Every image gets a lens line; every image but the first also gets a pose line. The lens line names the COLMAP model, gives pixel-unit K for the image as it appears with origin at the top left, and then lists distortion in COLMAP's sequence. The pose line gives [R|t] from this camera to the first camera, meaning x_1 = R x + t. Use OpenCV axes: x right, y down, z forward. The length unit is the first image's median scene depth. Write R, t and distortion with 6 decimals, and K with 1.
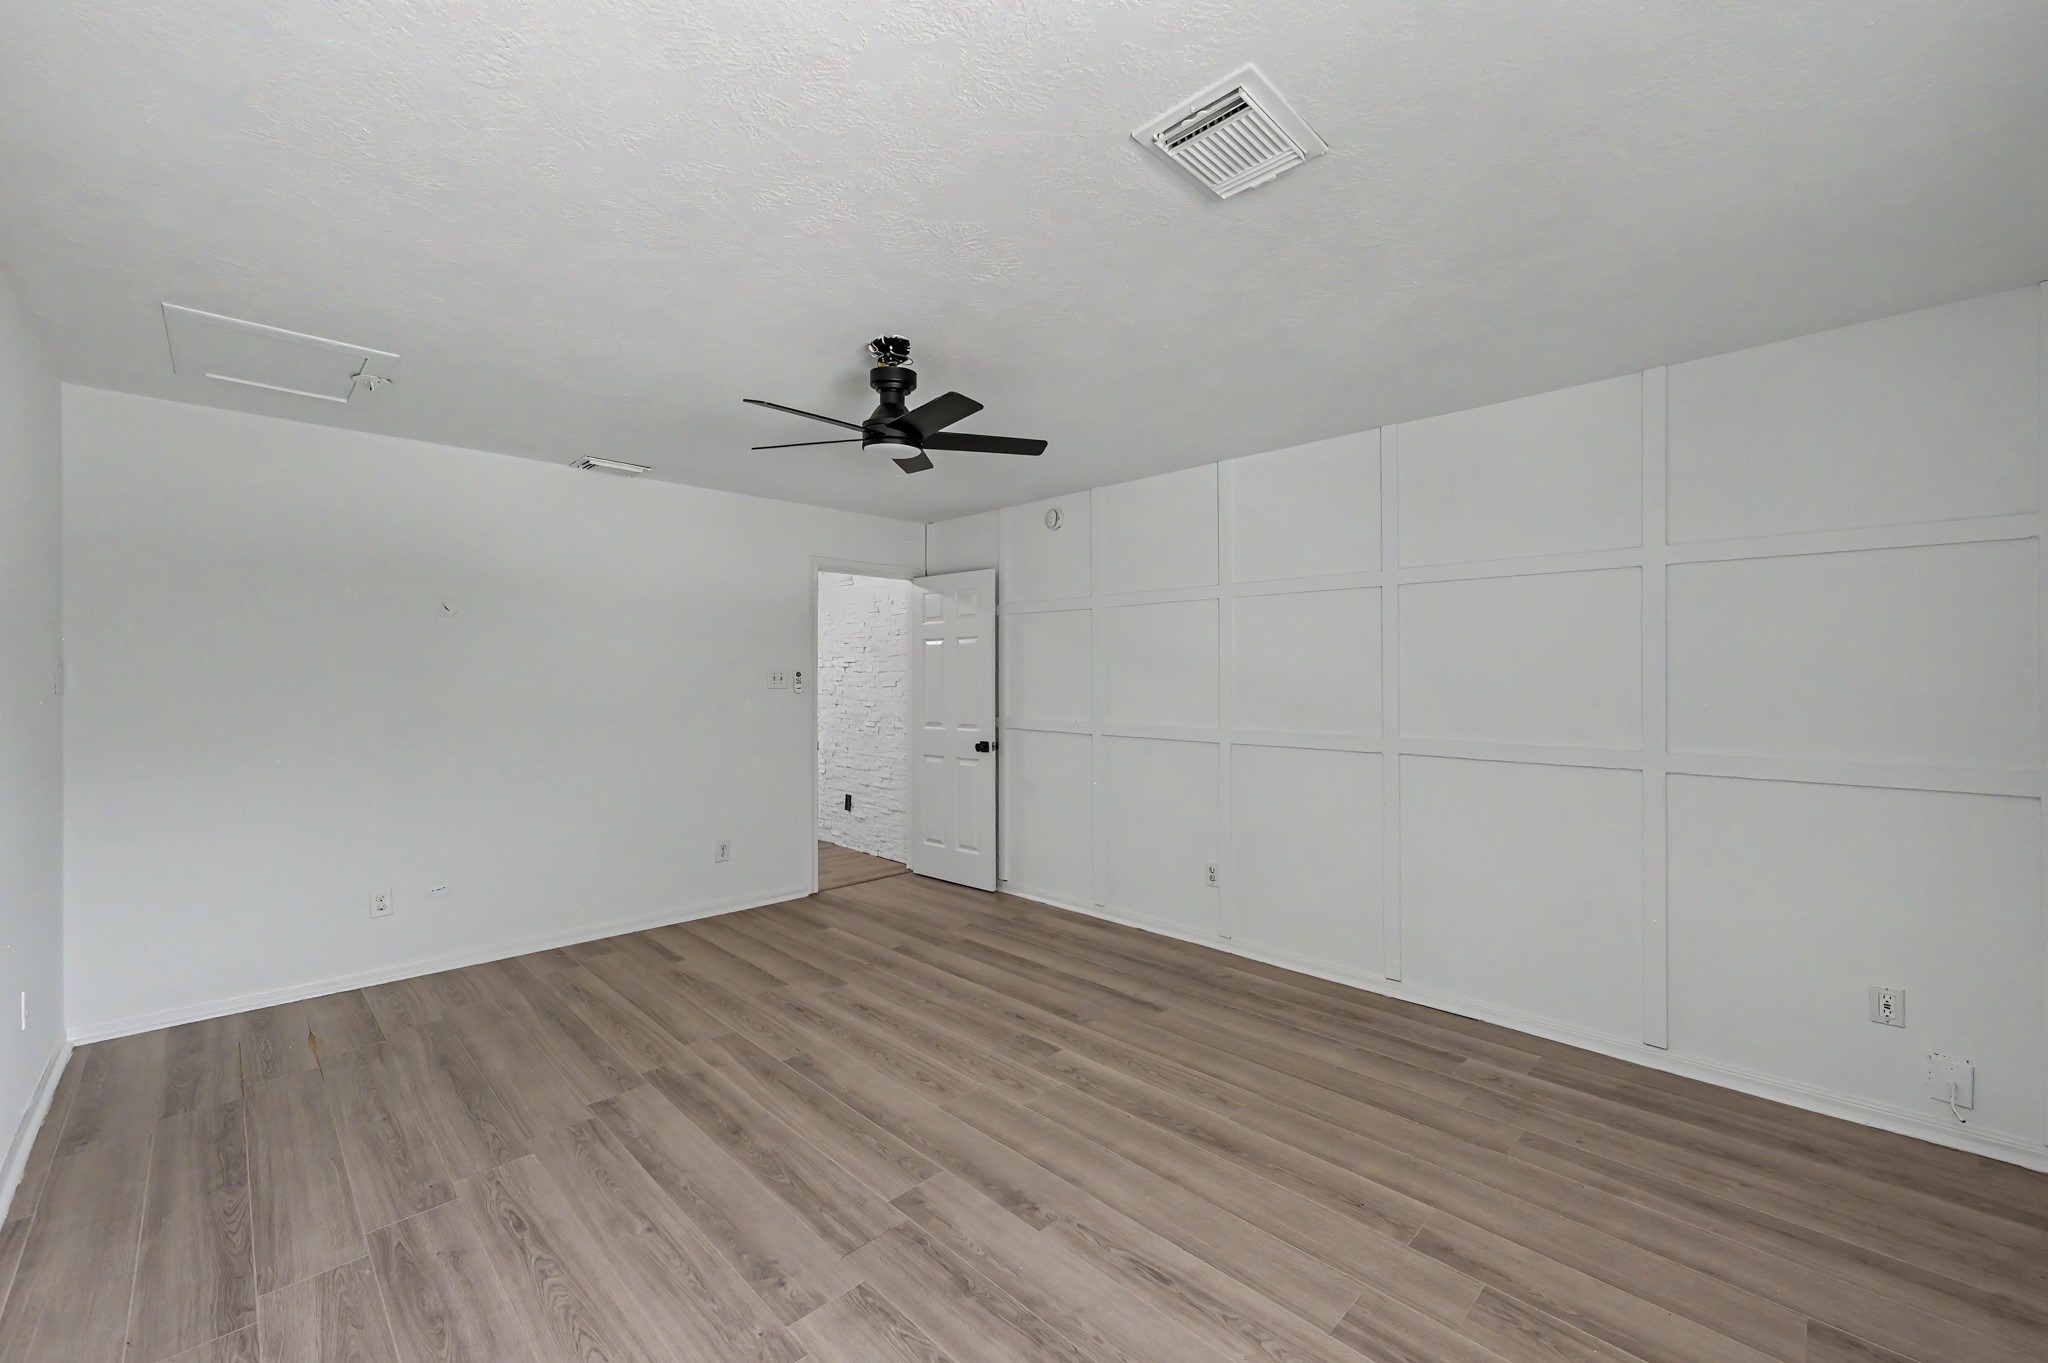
lens RADIAL K [[815.5, 0, 1025.6], [0, 815.5, 689.1], [0, 0, 1]] dist [0.000076, 0.000259]
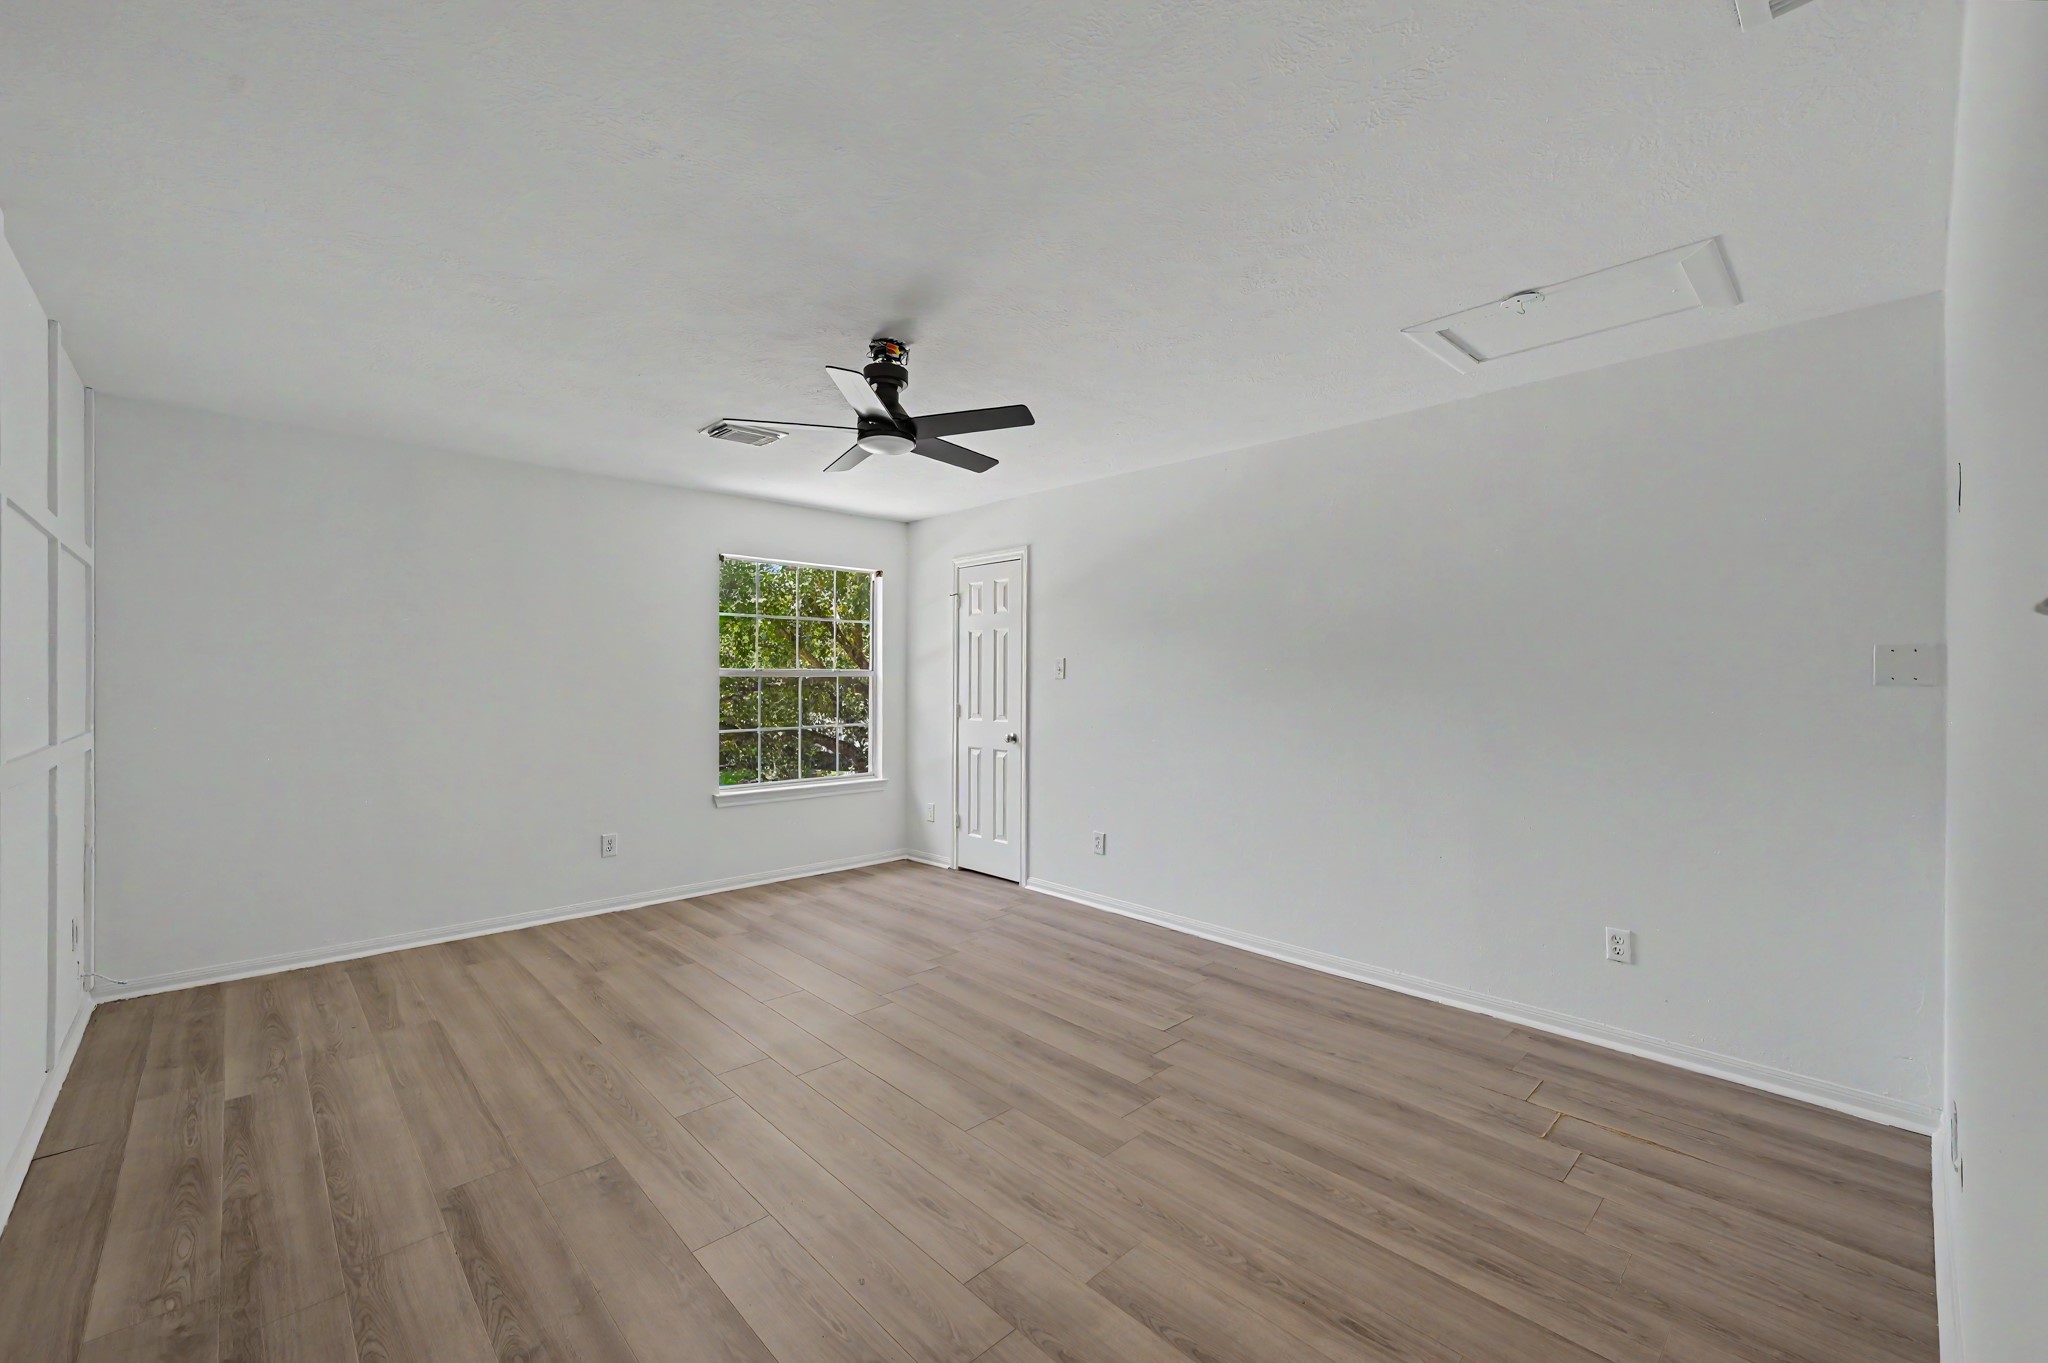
lens RADIAL K [[815.5, 0, 1025.6], [0, 815.5, 689.1], [0, 0, 1]] dist [0.000076, 0.000259]
pose [[-0.999867, -0.002275, 0.016132, -0.362152], [-0.001782, 0.999532, 0.030551, -0.015493], [-0.016194, 0.030518, -0.999403, 2.062500]]
